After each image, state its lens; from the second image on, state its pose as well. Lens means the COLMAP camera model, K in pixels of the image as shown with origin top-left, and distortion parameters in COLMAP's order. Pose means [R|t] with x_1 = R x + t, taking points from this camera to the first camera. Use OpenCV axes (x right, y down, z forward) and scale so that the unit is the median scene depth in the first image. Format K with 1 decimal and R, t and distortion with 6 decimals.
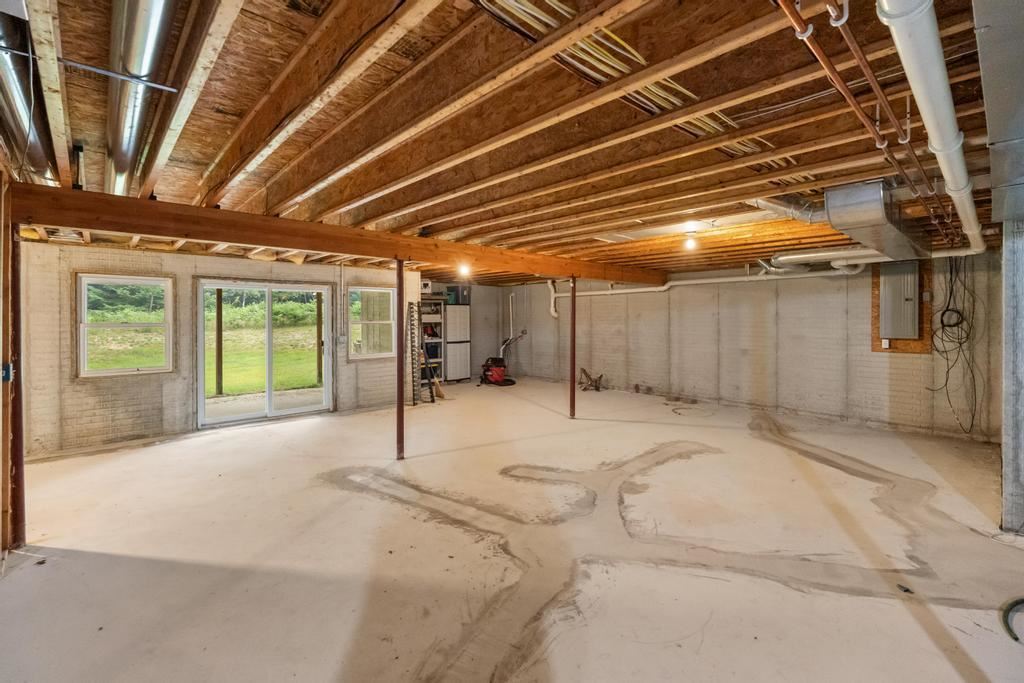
lens RADIAL K [[457.1, 0, 507.5], [0, 457.1, 329.7], [0, 0, 1]] dist [-0.014434, 0.000627]
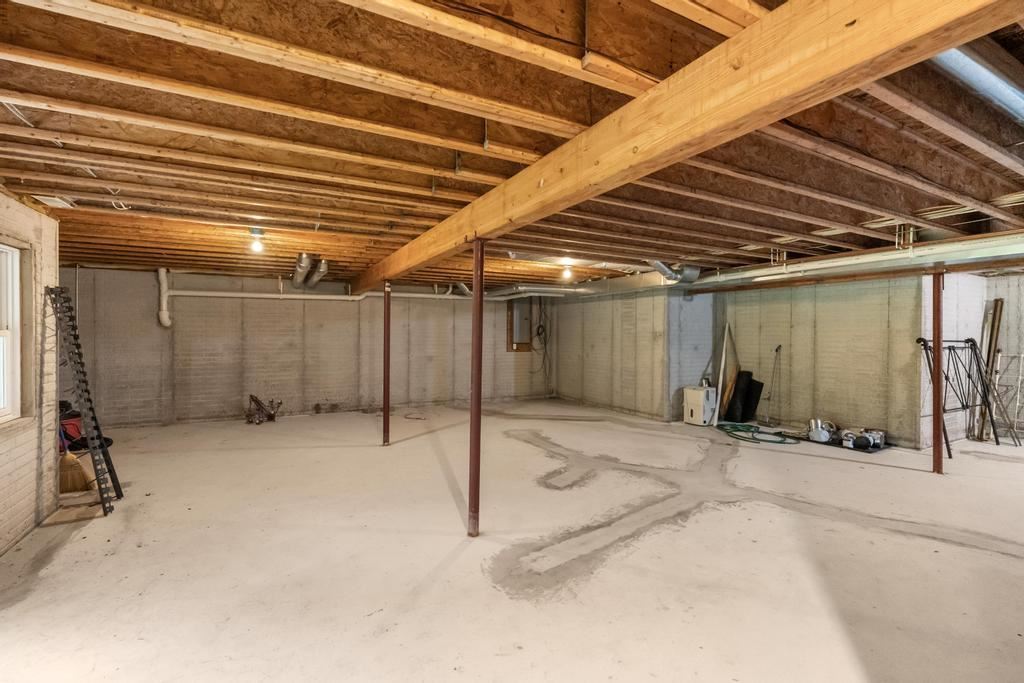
lens RADIAL K [[457.1, 0, 511.0], [0, 457.1, 333.8], [0, 0, 1]] dist [-0.014434, 0.000627]
pose [[0.242374, -0.002420, 0.970180, -0.975832], [0.018146, 0.999833, -0.002040, -0.013598], [-0.970013, 0.018100, 0.242377, 0.864536]]
